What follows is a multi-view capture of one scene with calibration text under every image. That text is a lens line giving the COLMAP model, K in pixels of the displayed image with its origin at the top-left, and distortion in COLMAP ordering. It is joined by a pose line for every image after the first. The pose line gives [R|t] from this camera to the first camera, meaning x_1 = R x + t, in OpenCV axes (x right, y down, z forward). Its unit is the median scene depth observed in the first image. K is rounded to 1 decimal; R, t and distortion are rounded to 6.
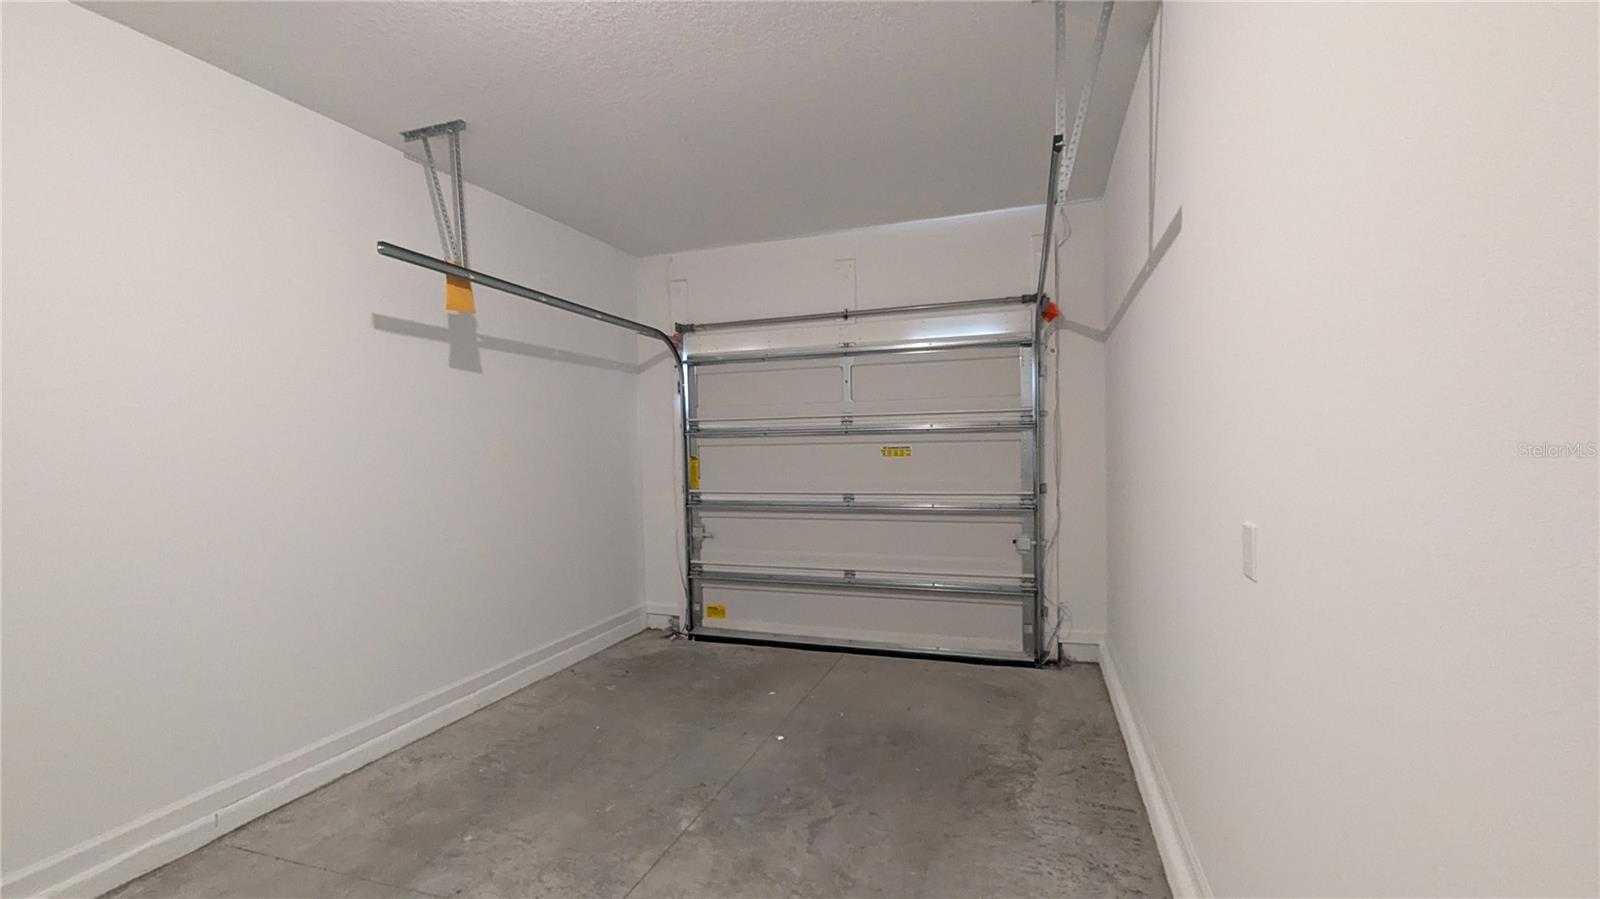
lens RADIAL K [[662.7, 0, 800.1], [0, 662.7, 450.9], [0, 0, 1]] dist [0.005657, -0.001660]
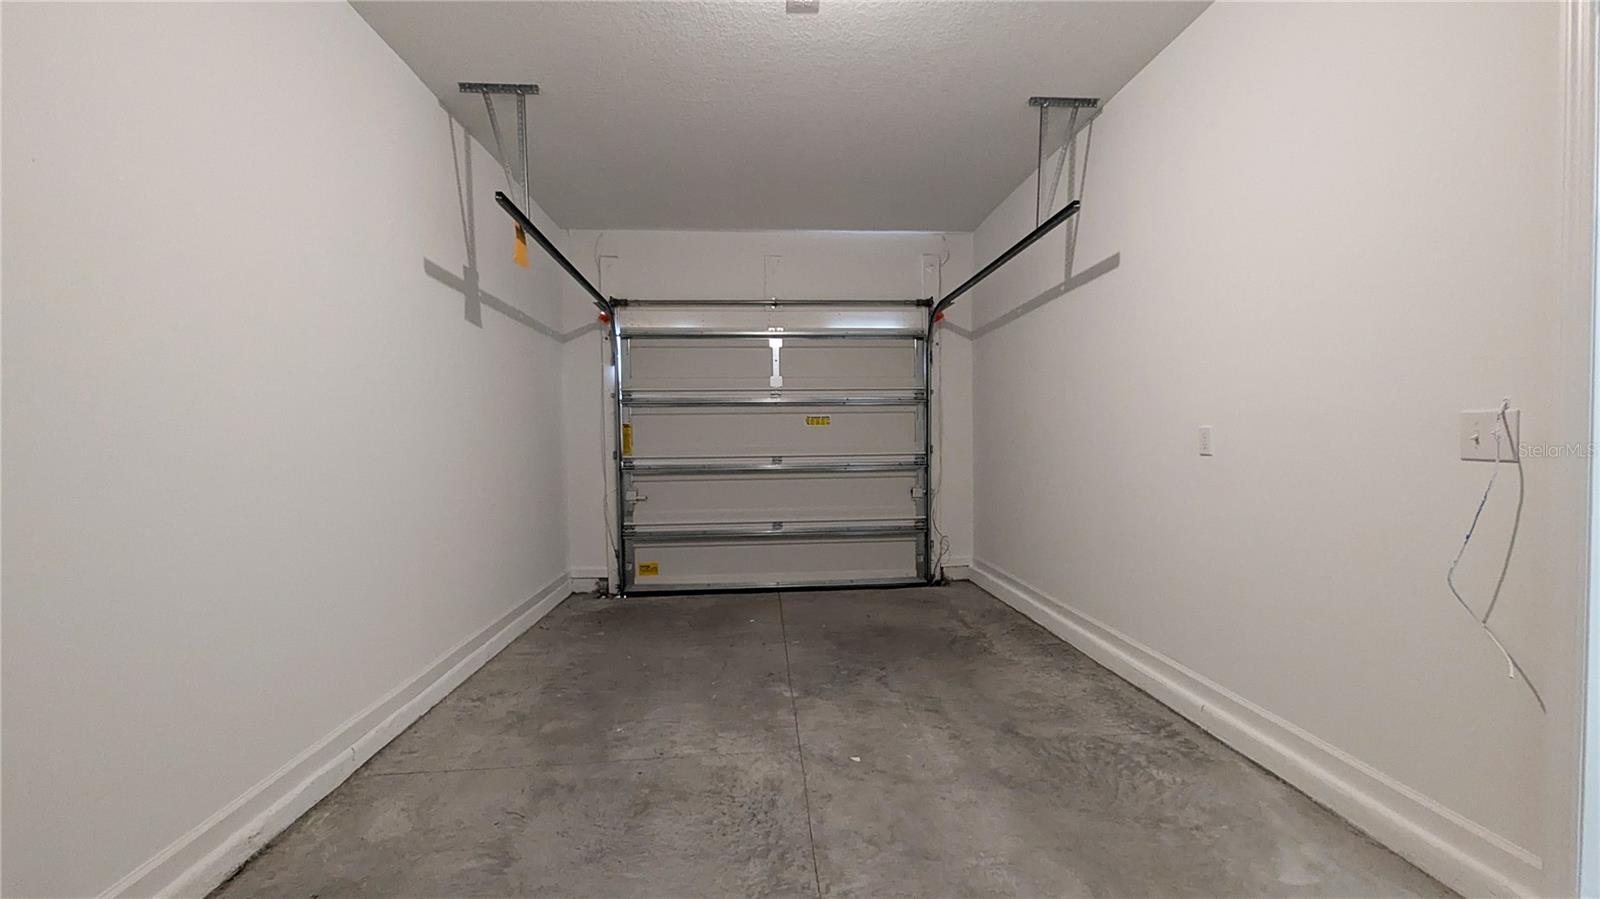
lens RADIAL K [[662.7, 0, 802.8], [0, 662.7, 447.8], [0, 0, 1]] dist [0.005657, -0.001660]
pose [[0.920011, 0.002924, 0.391882, -0.371978], [-0.001134, 0.999988, -0.004800, 0.059426], [-0.391891, 0.003972, 0.920003, -0.097757]]
